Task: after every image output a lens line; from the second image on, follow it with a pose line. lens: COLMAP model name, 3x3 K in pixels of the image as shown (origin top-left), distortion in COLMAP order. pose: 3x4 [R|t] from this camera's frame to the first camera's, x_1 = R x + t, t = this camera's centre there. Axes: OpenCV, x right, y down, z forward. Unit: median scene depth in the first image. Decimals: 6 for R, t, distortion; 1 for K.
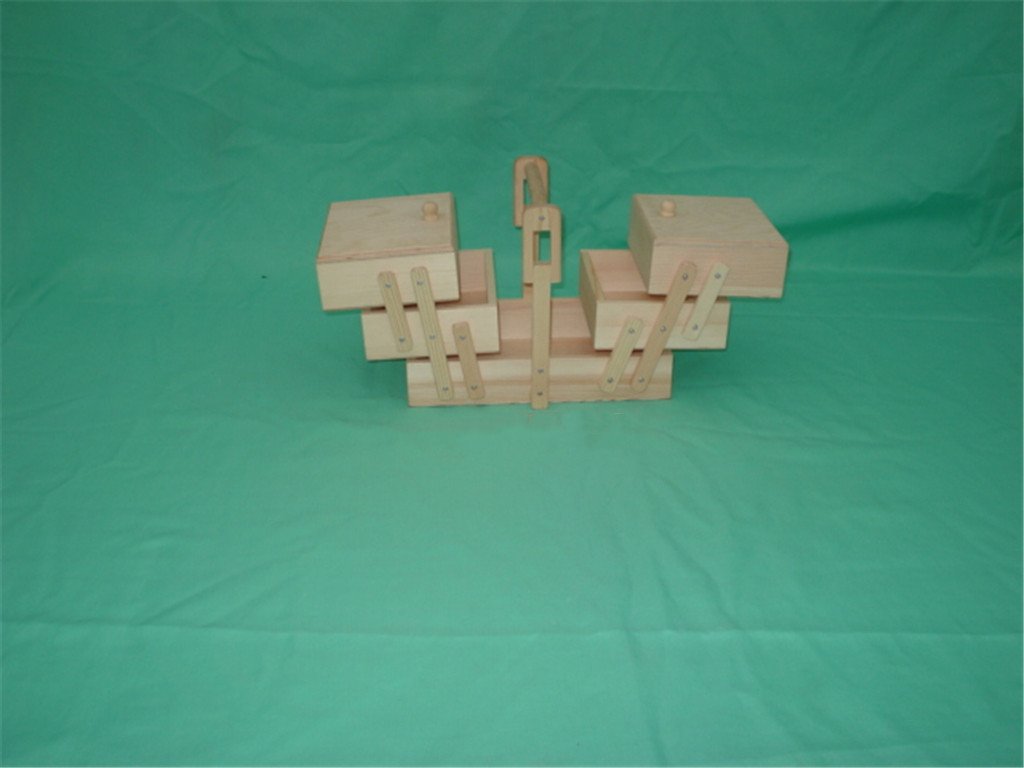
lens RADIAL K [[1152.0, 0, 507.3], [0, 1152.0, 381.6], [0, 0, 1]] dist [-0.085207, 0.000000]
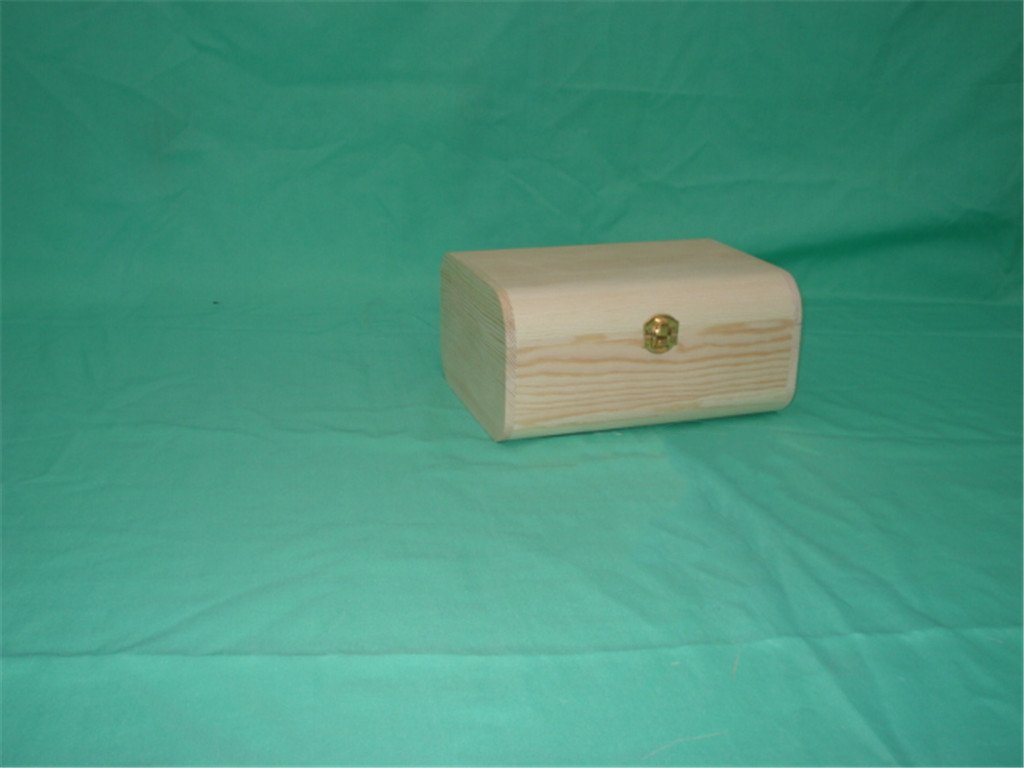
lens RADIAL K [[1152.0, 0, 520.4], [0, 1152.0, 391.7], [0, 0, 1]] dist [-0.085207, 0.000000]
pose [[0.992780, -0.007051, 0.119740, -0.123601], [0.022117, 0.991915, -0.124964, 0.114225], [-0.117891, 0.126710, 0.984909, 0.215020]]
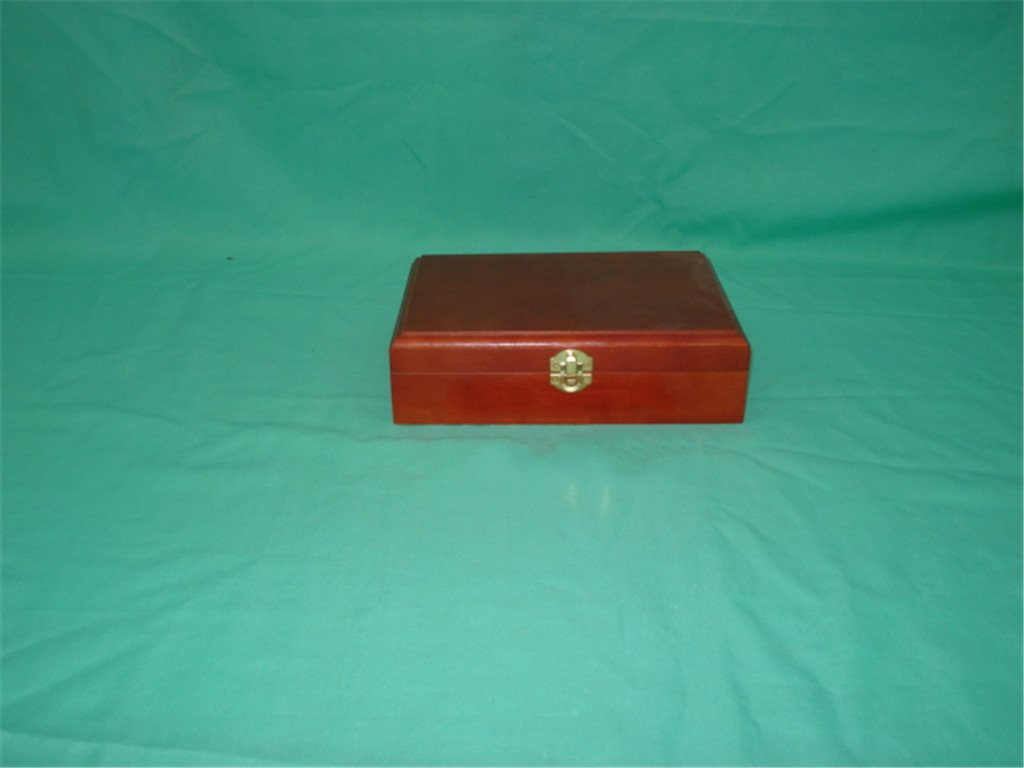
lens RADIAL K [[1152.0, 0, 519.9], [0, 1152.0, 399.5], [0, 0, 1]] dist [-0.085207, 0.000000]
pose [[0.997695, 0.033524, -0.059001, 0.043559], [-0.036269, 0.998279, -0.046089, 0.047178], [0.057354, 0.048123, 0.997193, 0.329648]]
